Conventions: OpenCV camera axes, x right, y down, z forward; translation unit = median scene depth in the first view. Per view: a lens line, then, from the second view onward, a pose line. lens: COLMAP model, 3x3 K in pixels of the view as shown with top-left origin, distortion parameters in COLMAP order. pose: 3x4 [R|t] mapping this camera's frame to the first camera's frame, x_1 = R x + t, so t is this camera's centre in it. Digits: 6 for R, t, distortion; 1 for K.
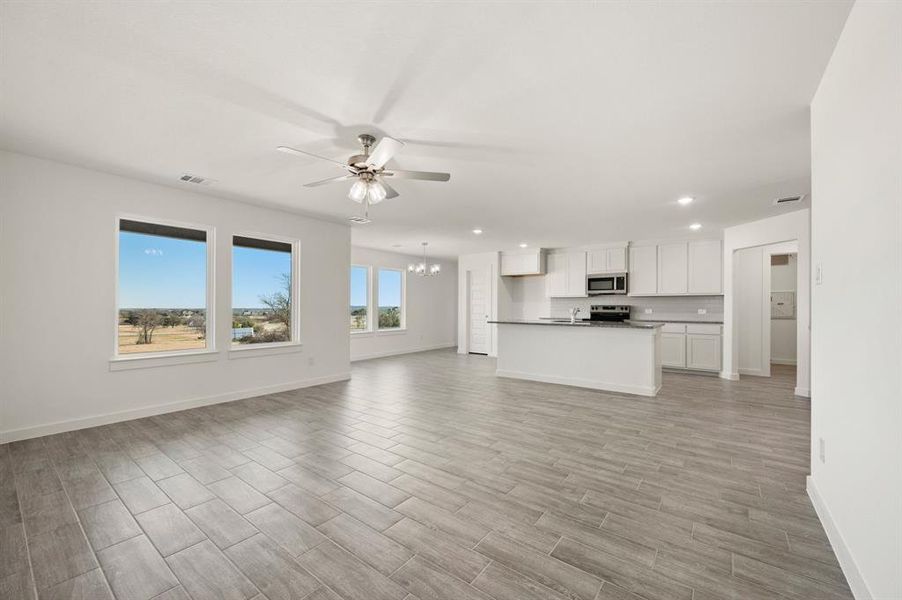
lens RADIAL K [[357.5, 0, 453.1], [0, 357.5, 307.9], [0, 0, 1]] dist [-0.000868, -0.000215]
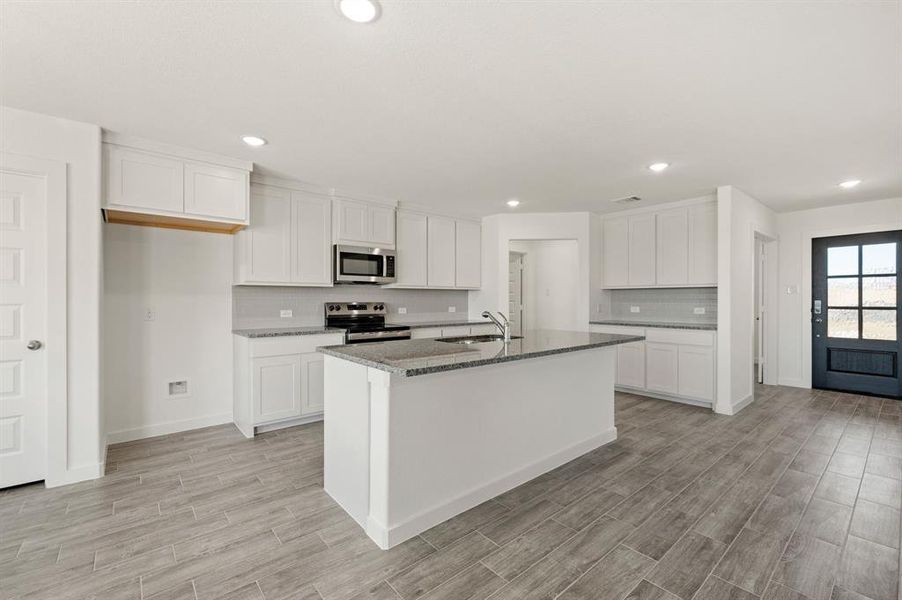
lens RADIAL K [[387.5, 0, 453.2], [0, 387.5, 298.8], [0, 0, 1]] dist [0.000283, 0.000027]
pose [[0.214267, -0.002175, 0.976773, -0.159686], [0.004718, 0.999988, 0.001191, -0.014742], [-0.976764, 0.004353, 0.214275, 0.786630]]
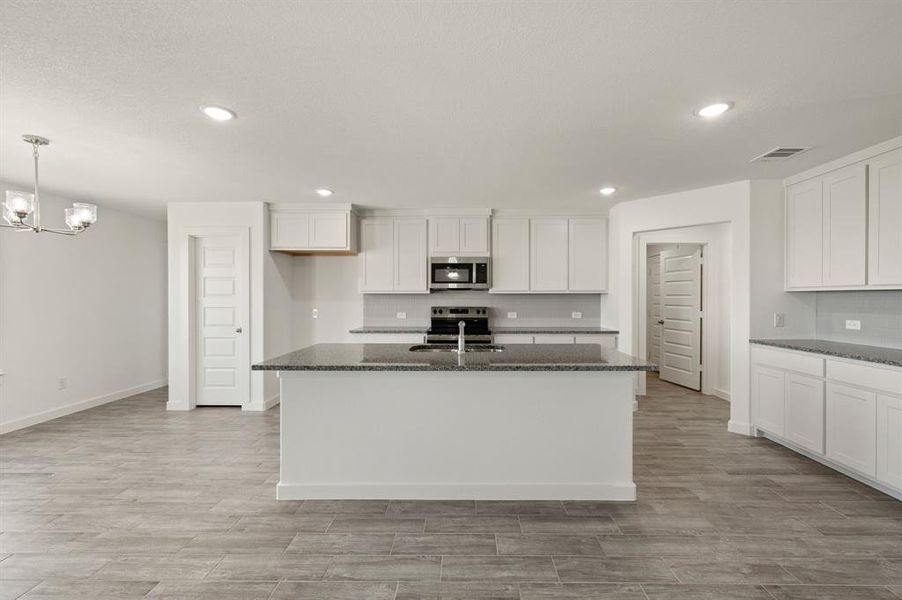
lens RADIAL K [[386.6, 0, 461.0], [0, 386.6, 299.2], [0, 0, 1]] dist [0.002171, 0.000085]
pose [[0.802403, -0.005946, 0.596753, 0.027200], [0.004950, 0.999982, 0.003309, -0.025882], [-0.596762, 0.000299, 0.802418, 0.487228]]
